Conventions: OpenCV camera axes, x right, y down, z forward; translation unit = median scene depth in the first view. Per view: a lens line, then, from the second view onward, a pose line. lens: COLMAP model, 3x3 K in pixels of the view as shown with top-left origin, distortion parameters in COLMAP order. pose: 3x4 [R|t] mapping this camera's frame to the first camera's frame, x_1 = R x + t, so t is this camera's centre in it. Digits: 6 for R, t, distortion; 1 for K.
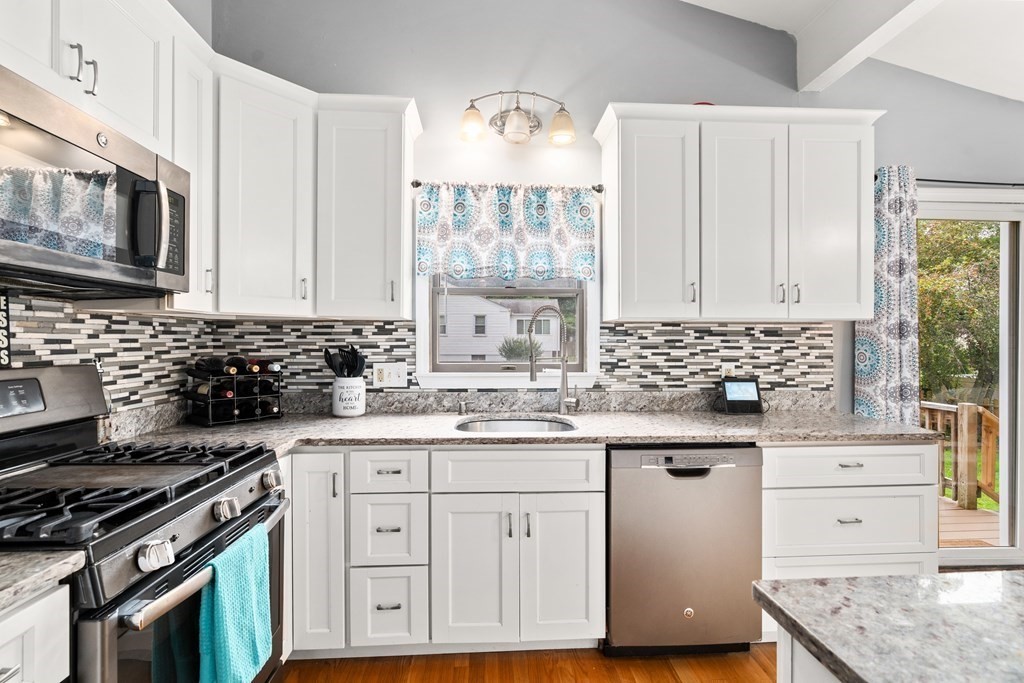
lens RADIAL K [[484.1, 0, 512.9], [0, 484.1, 338.8], [0, 0, 1]] dist [-0.002887, -0.000173]
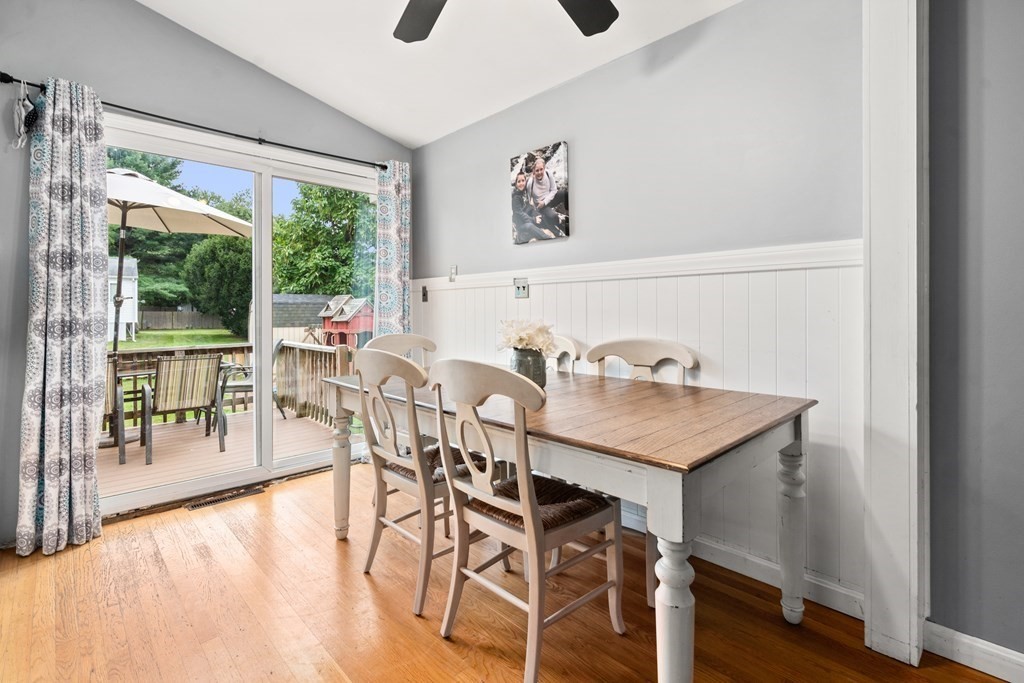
lens RADIAL K [[482.5, 0, 511.7], [0, 482.5, 309.2], [0, 0, 1]] dist [0.001869, 0.000244]
pose [[0.768247, -0.008726, 0.640094, 0.859462], [0.008813, 0.999957, 0.003054, 0.080862], [-0.640092, 0.003295, 0.768291, -0.246856]]
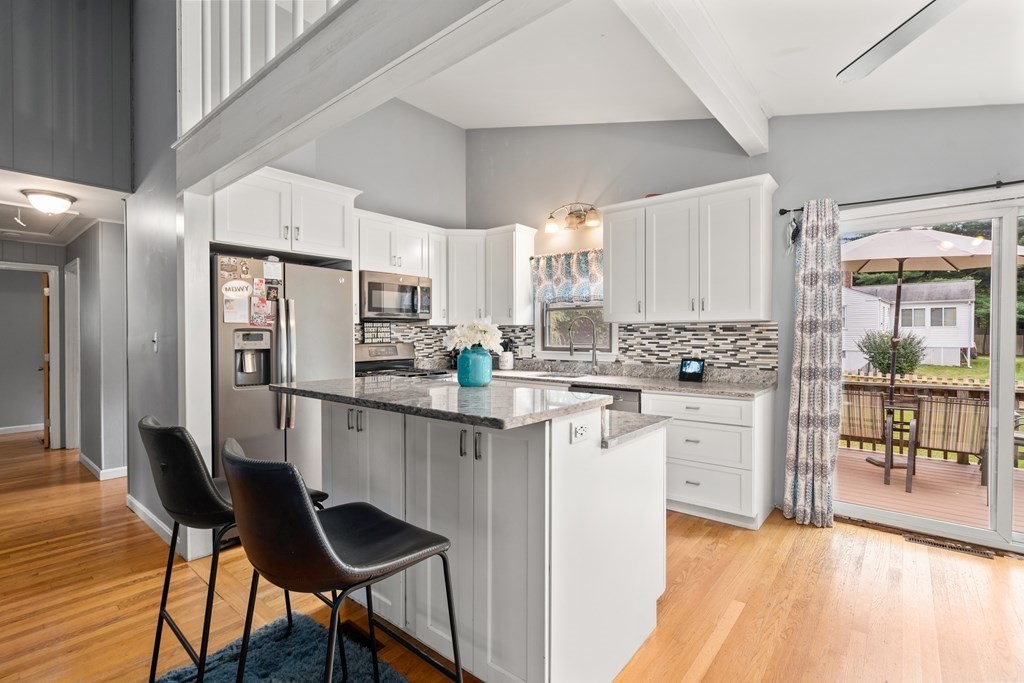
lens RADIAL K [[469.6, 0, 512.0], [0, 469.6, 341.5], [0, 0, 1]] dist [-0.001171, 0.000126]
pose [[0.727904, 0.006587, -0.685647, 1.079253], [0.005039, 0.999875, 0.014956, 0.001009], [0.685660, -0.014342, 0.727780, -0.495017]]
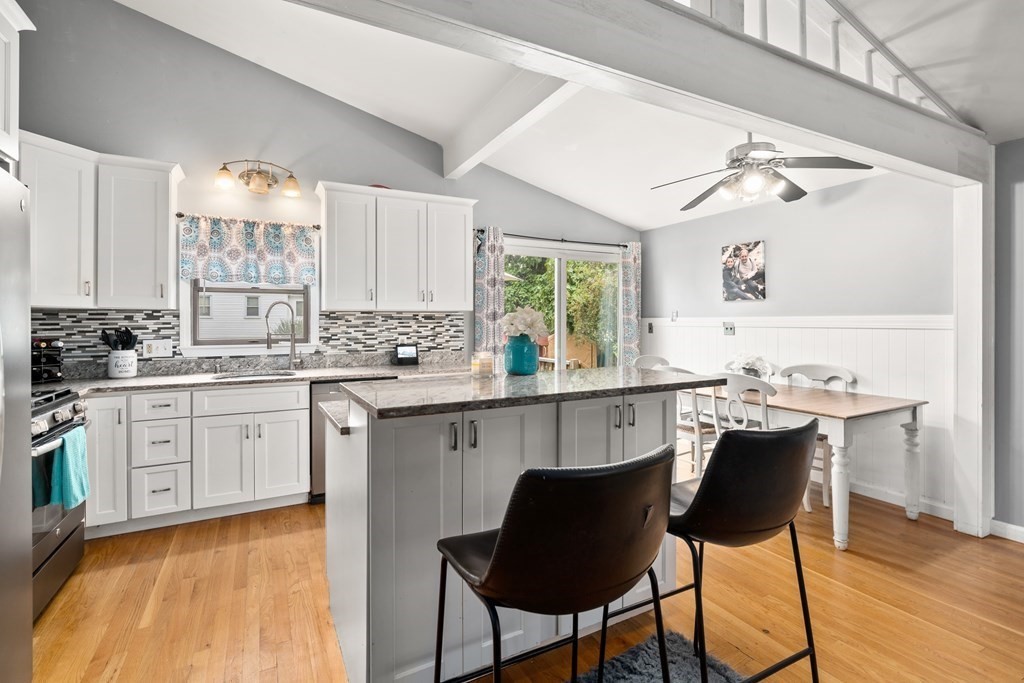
lens RADIAL K [[480.3, 0, 512.9], [0, 480.3, 317.2], [0, 0, 1]] dist [-0.000491, 0.000458]
pose [[0.911669, -0.001845, 0.410922, 0.114659], [0.004365, 0.999977, -0.005196, -0.004275], [-0.410903, 0.006531, 0.911656, -0.701403]]
